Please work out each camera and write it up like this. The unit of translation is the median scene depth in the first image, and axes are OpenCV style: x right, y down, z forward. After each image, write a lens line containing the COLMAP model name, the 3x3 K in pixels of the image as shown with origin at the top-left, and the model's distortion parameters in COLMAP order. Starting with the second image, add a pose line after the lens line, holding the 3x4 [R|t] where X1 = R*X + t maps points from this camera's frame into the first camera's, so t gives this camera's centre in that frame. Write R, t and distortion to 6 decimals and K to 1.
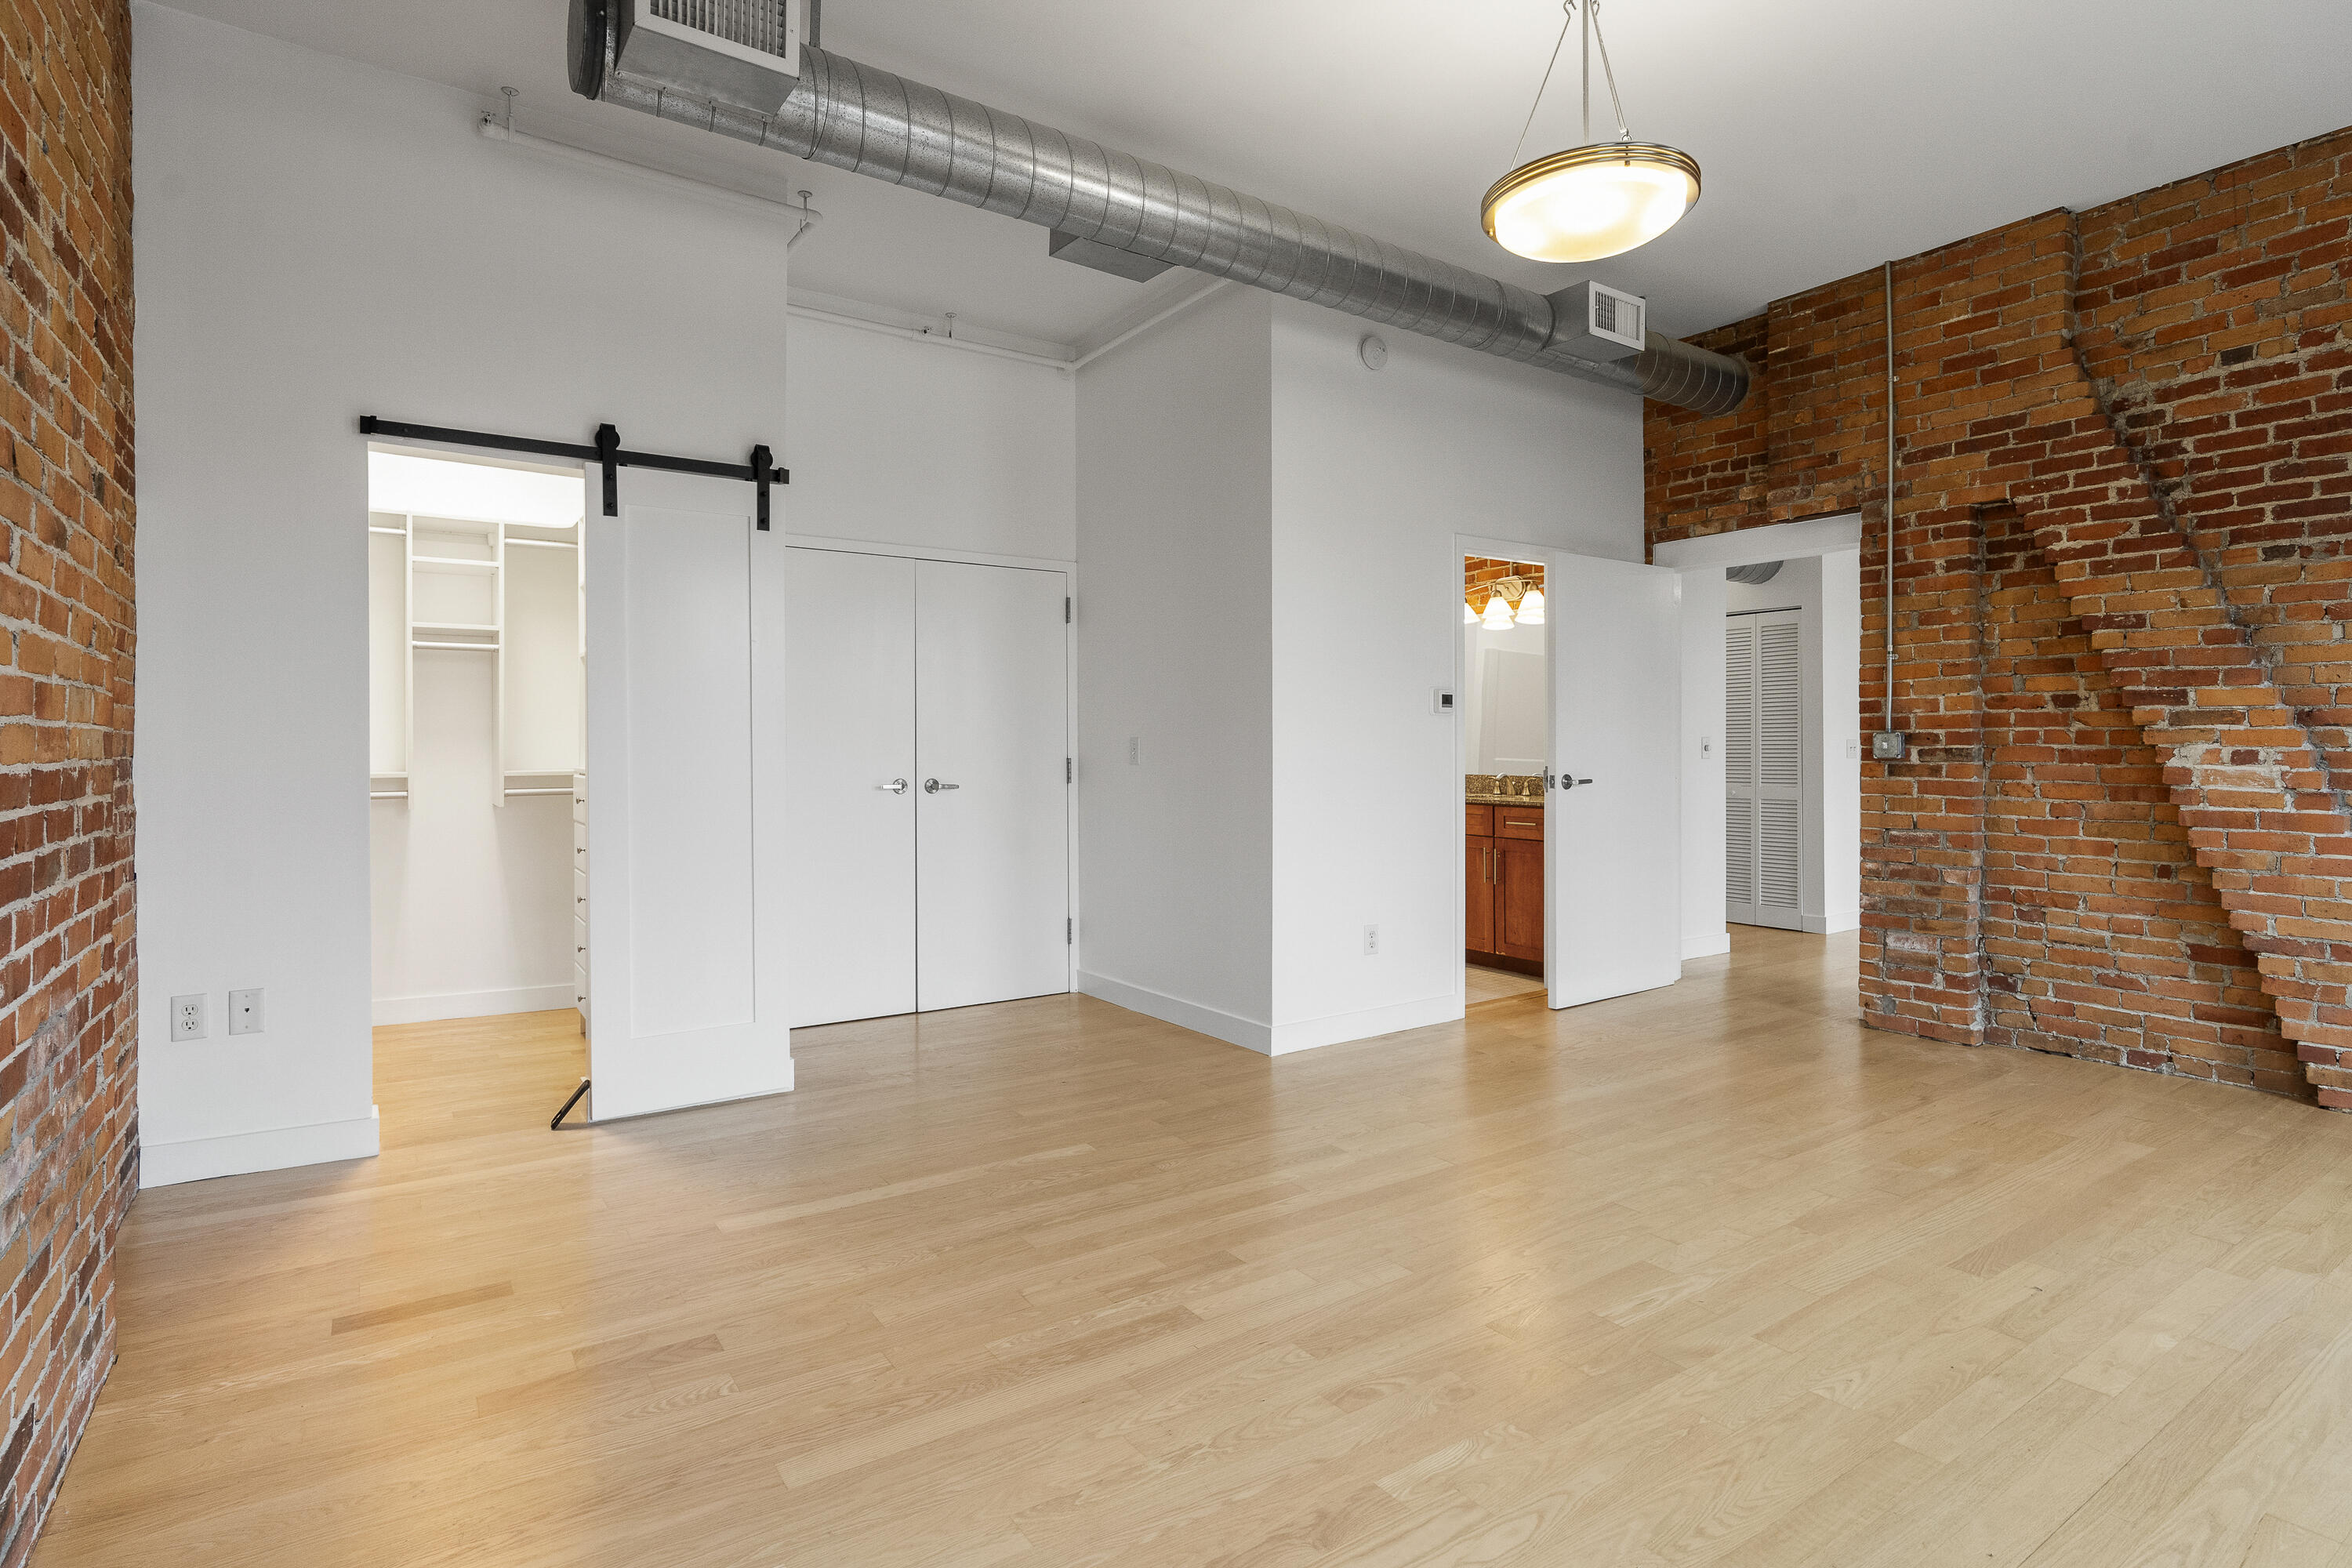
lens RADIAL K [[1161.0, 0, 1173.5], [0, 1161.0, 745.4], [0, 0, 1]] dist [-0.004783, 0.000736]
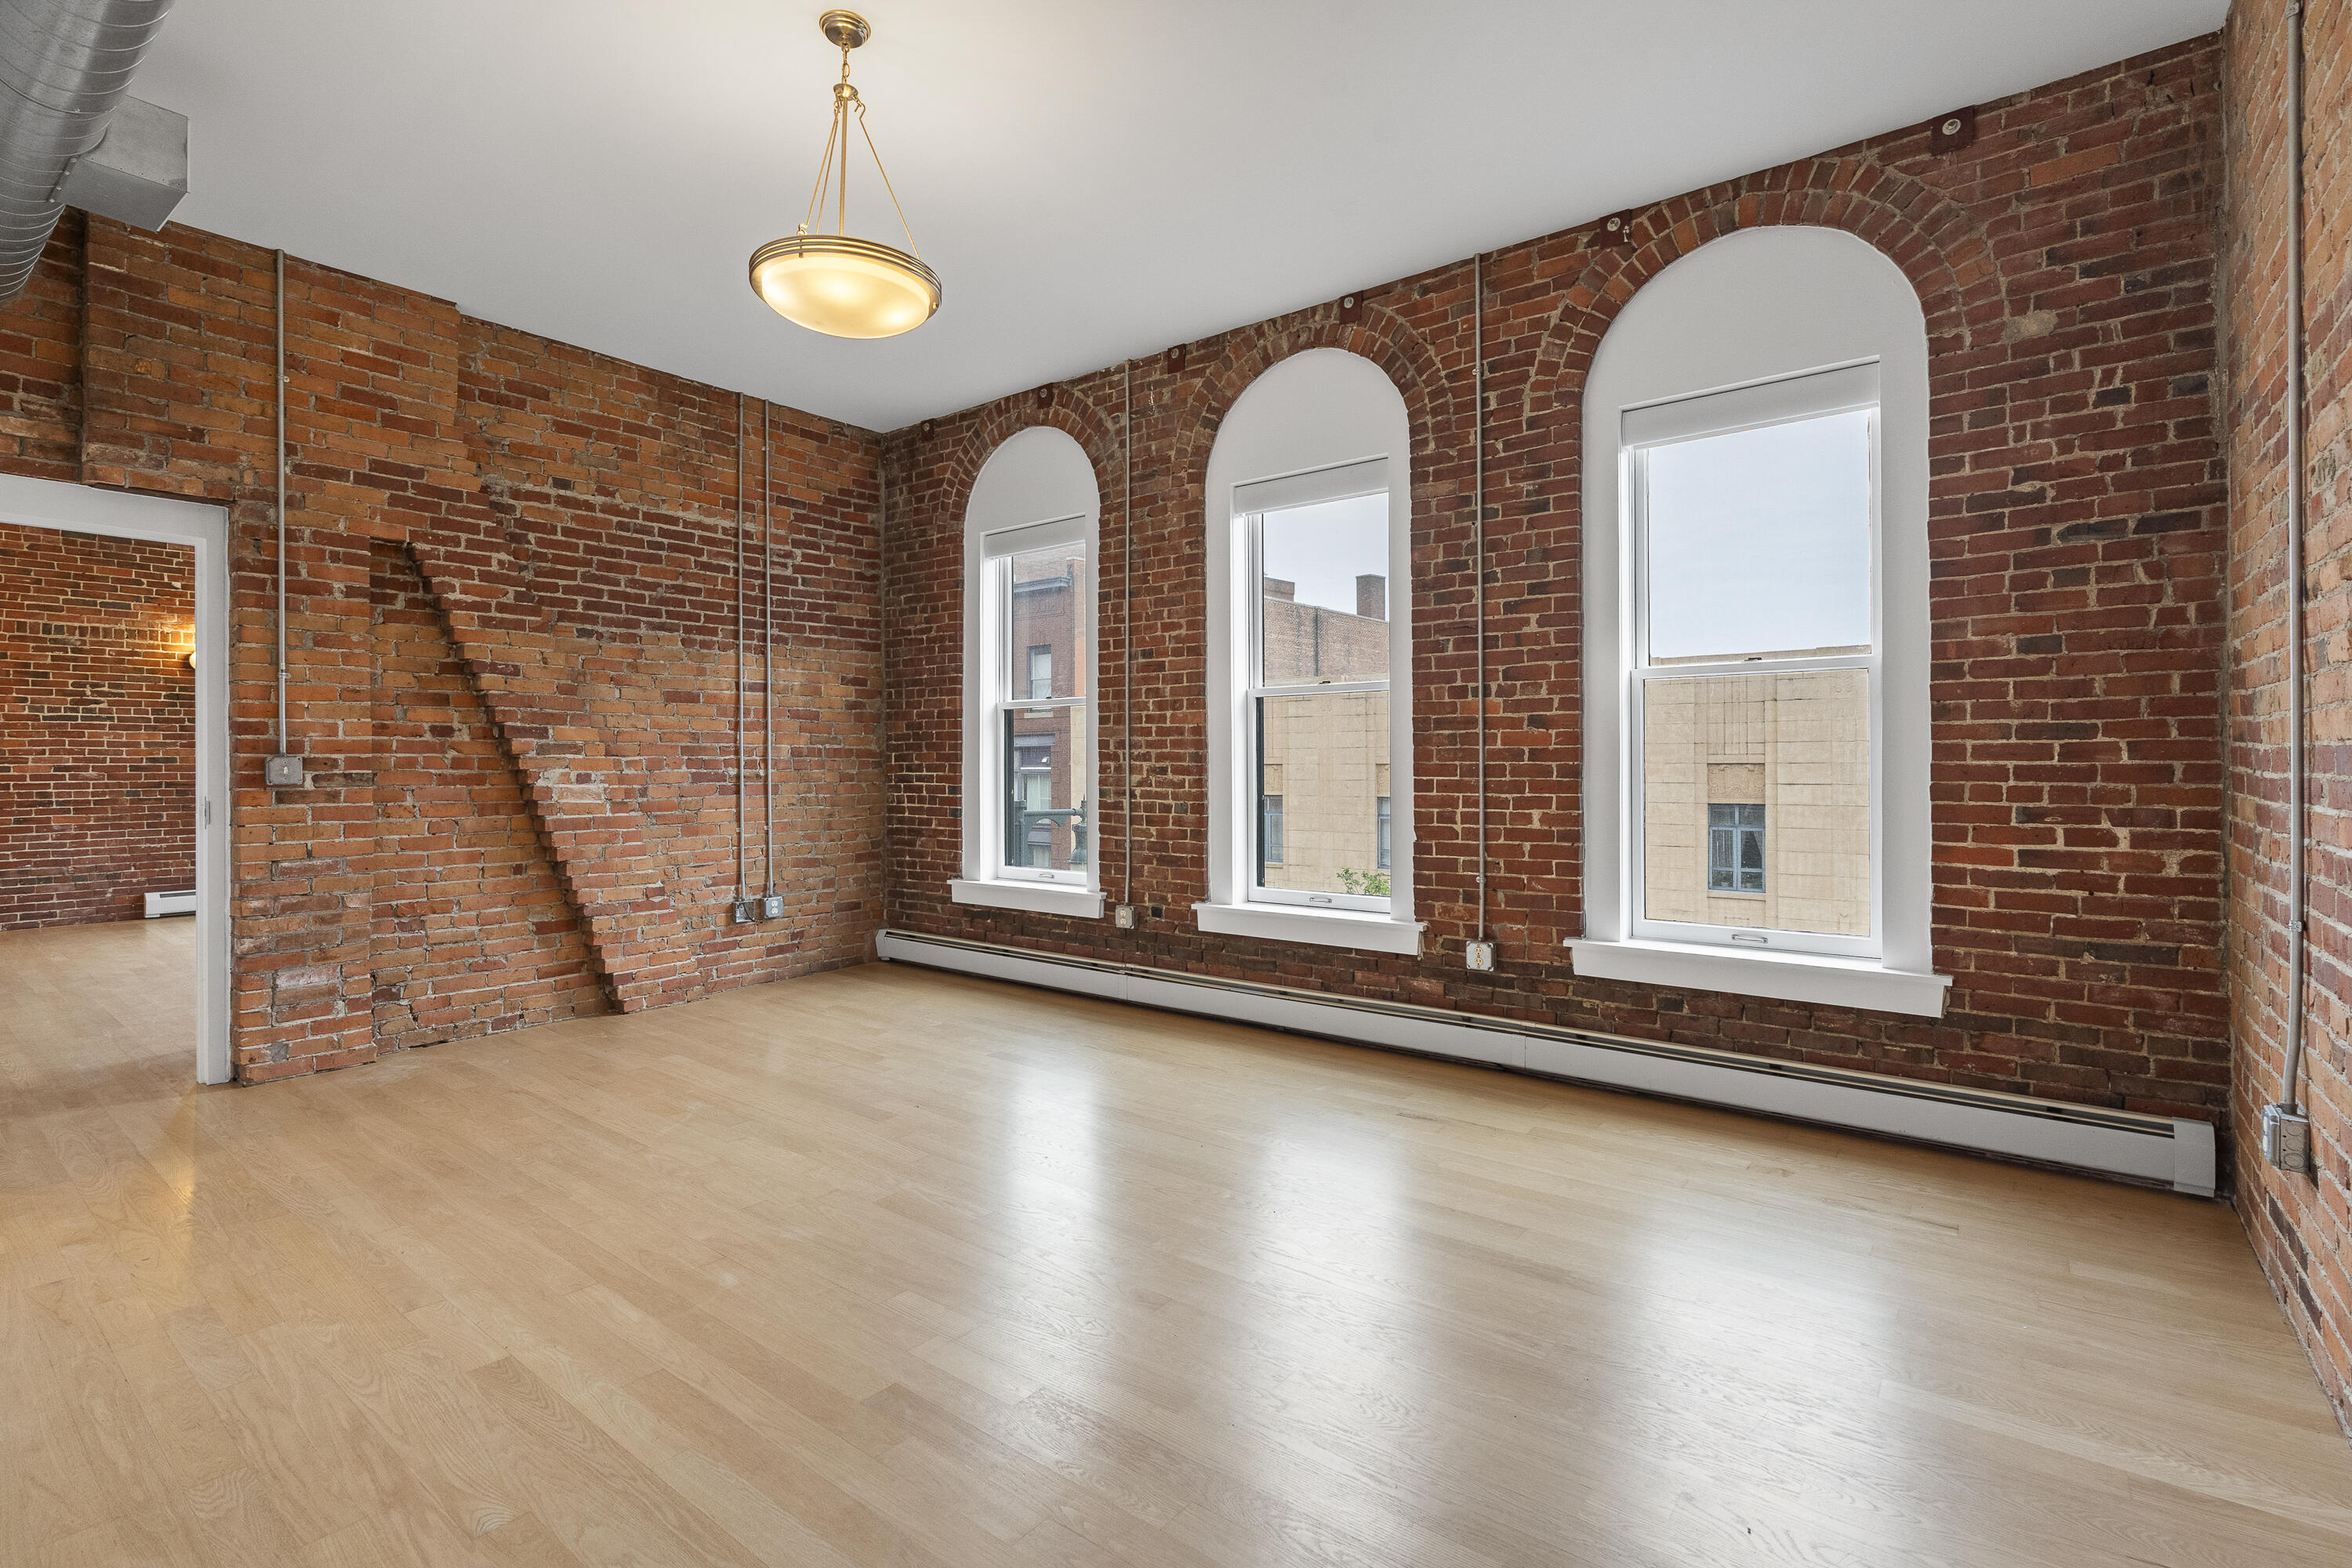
lens RADIAL K [[1099.0, 0, 1140.4], [0, 1099.0, 756.6], [0, 0, 1]] dist [0.000391, -0.000581]
pose [[-0.289751, 0.012342, 0.957022, -0.479617], [0.004179, 0.999924, -0.011630, 0.002116], [-0.957093, 0.000629, -0.289781, 0.675294]]
